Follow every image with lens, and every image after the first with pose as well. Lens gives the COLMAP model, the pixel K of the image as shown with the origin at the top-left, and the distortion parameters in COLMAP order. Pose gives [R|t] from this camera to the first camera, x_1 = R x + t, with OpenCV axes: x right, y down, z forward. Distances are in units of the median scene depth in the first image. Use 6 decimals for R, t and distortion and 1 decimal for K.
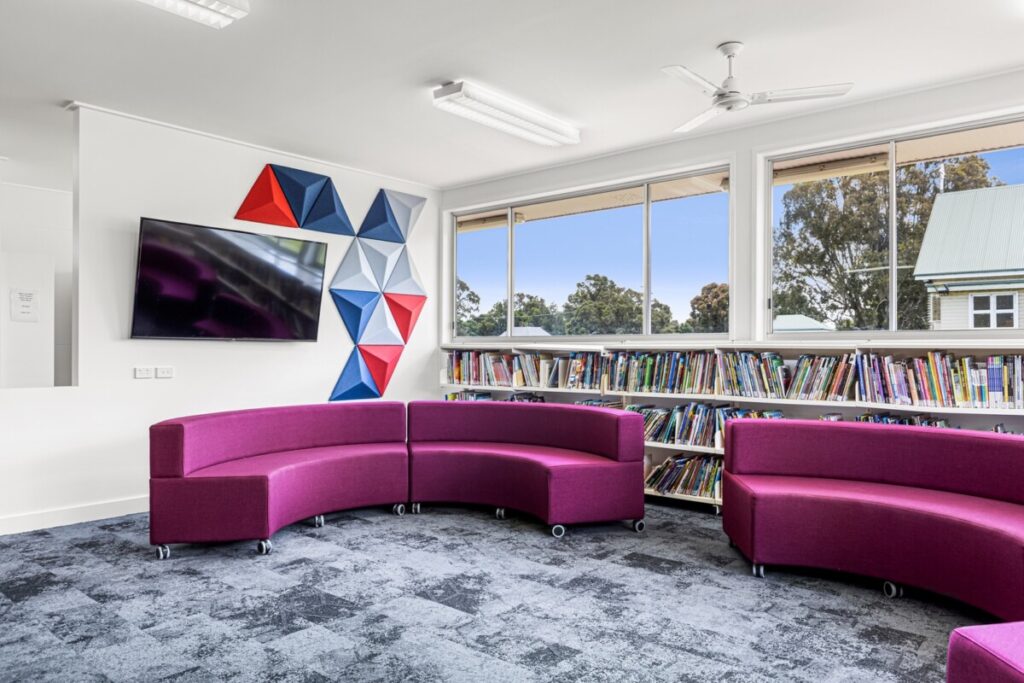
lens RADIAL K [[693.6, 0, 512.0], [0, 693.6, 341.5], [0, 0, 1]] dist [0.001773, -0.000640]
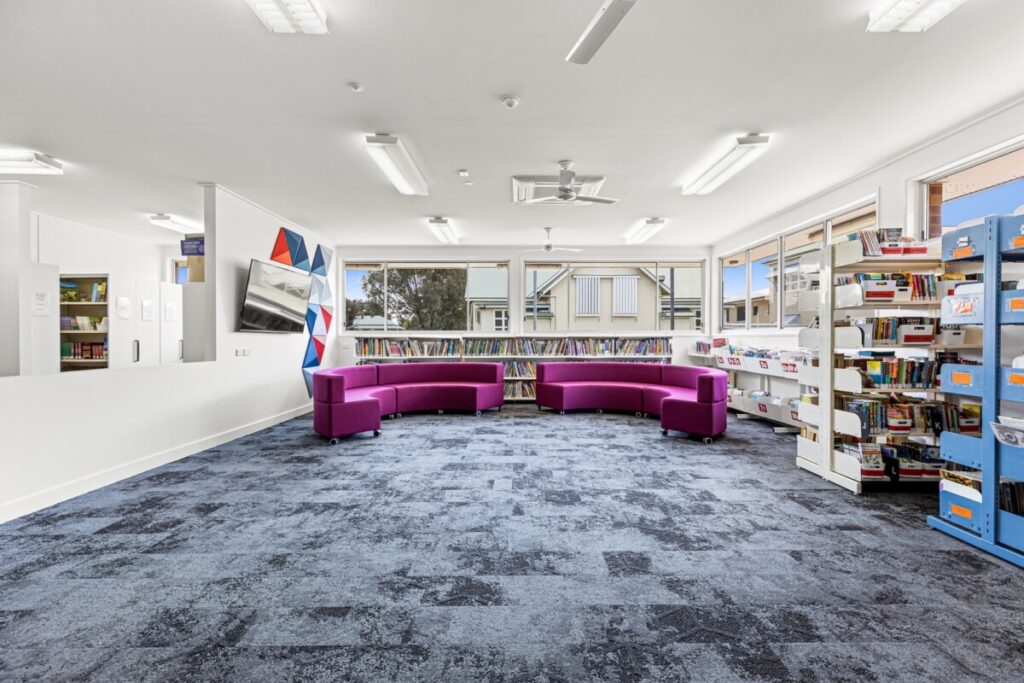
lens RADIAL K [[458.2, 0, 512.0], [0, 458.2, 341.5], [0, 0, 1]] dist [0.003839, 0.000493]
pose [[0.766361, -0.008577, 0.642353, -0.751061], [-0.004313, 0.999820, 0.018495, -0.004427], [-0.642396, -0.016944, 0.766185, -0.247708]]
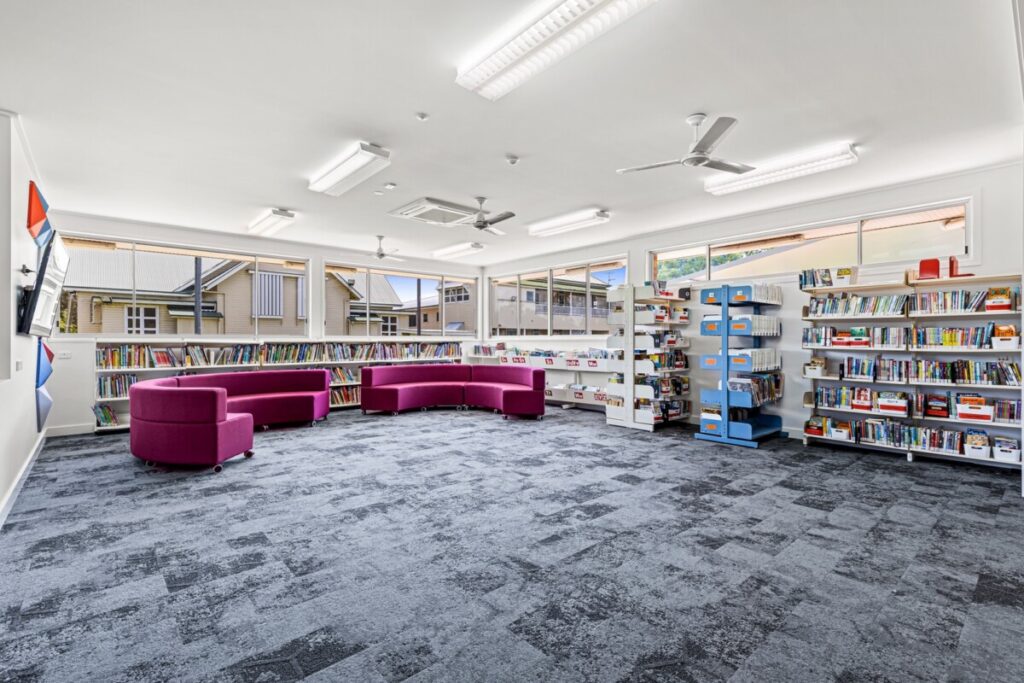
lens RADIAL K [[478.7, 0, 512.0], [0, 478.7, 341.5], [0, 0, 1]] dist [0.012984, -0.000297]
pose [[0.149085, -0.002632, 0.988821, -1.199554], [-0.007422, 0.999965, 0.003780, -0.002400], [-0.988796, -0.007903, 0.149061, 0.120240]]
